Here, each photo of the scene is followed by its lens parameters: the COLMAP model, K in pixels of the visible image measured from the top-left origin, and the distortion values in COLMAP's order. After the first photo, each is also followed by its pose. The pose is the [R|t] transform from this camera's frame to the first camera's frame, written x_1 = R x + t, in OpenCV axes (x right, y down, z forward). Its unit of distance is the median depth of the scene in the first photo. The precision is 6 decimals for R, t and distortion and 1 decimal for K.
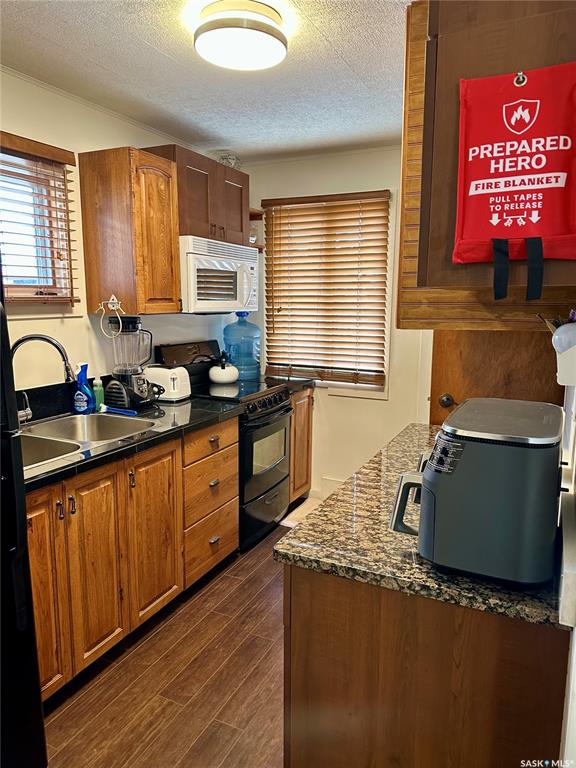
lens RADIAL K [[539.2, 0, 287.6], [0, 539.2, 388.5], [0, 0, 1]] dist [0.042505, -0.046861]
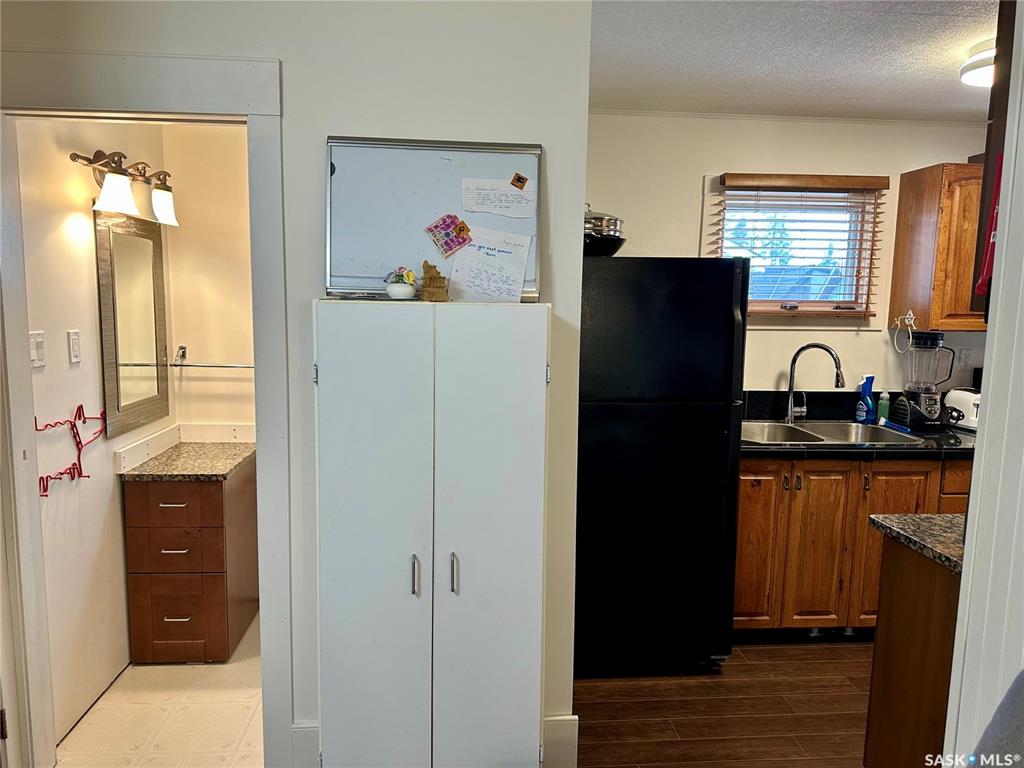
lens RADIAL K [[719.0, 0, 509.8], [0, 719.0, 388.6], [0, 0, 1]] dist [0.042505, -0.046861]
pose [[0.506365, 0.113172, -0.854860, 0.505581], [-0.158314, 0.986701, 0.036851, 0.040280], [0.847662, 0.116676, 0.517548, -0.324648]]
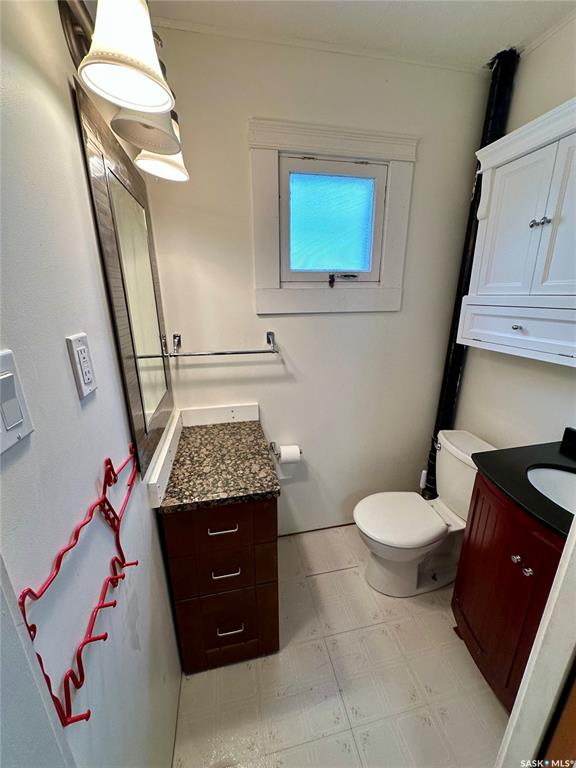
lens RADIAL K [[305.5, 0, 291.2], [0, 305.5, 382.8], [0, 0, 1]] dist [-0.004976, 0.001820]
pose [[0.615347, 0.212400, -0.759101, -0.439134], [-0.117182, 0.976961, 0.178367, 0.071196], [0.779497, -0.020805, 0.626060, -0.344739]]
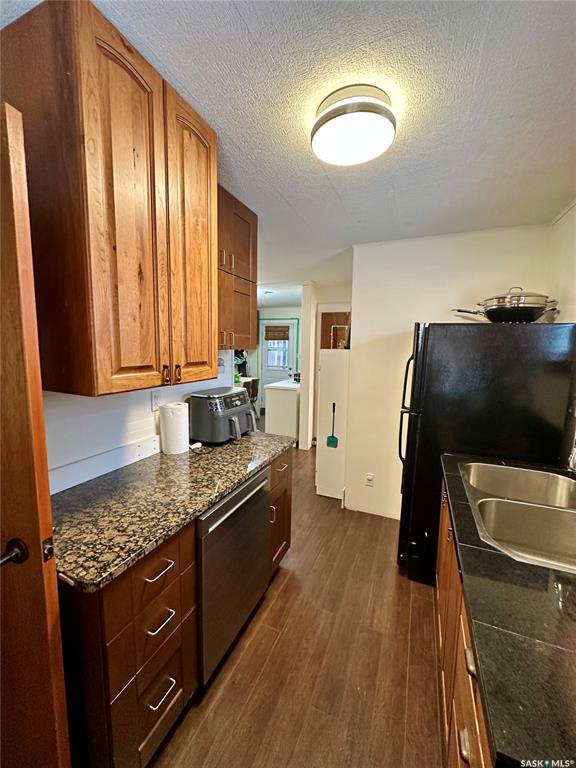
lens RADIAL K [[305.5, 0, 289.1], [0, 305.5, 381.3], [0, 0, 1]] dist [-0.004976, 0.001820]
pose [[-0.998977, -0.019657, -0.040730, 0.046282], [-0.030276, 0.959689, 0.279428, -0.242345], [0.033596, 0.280375, -0.959302, 1.321055]]
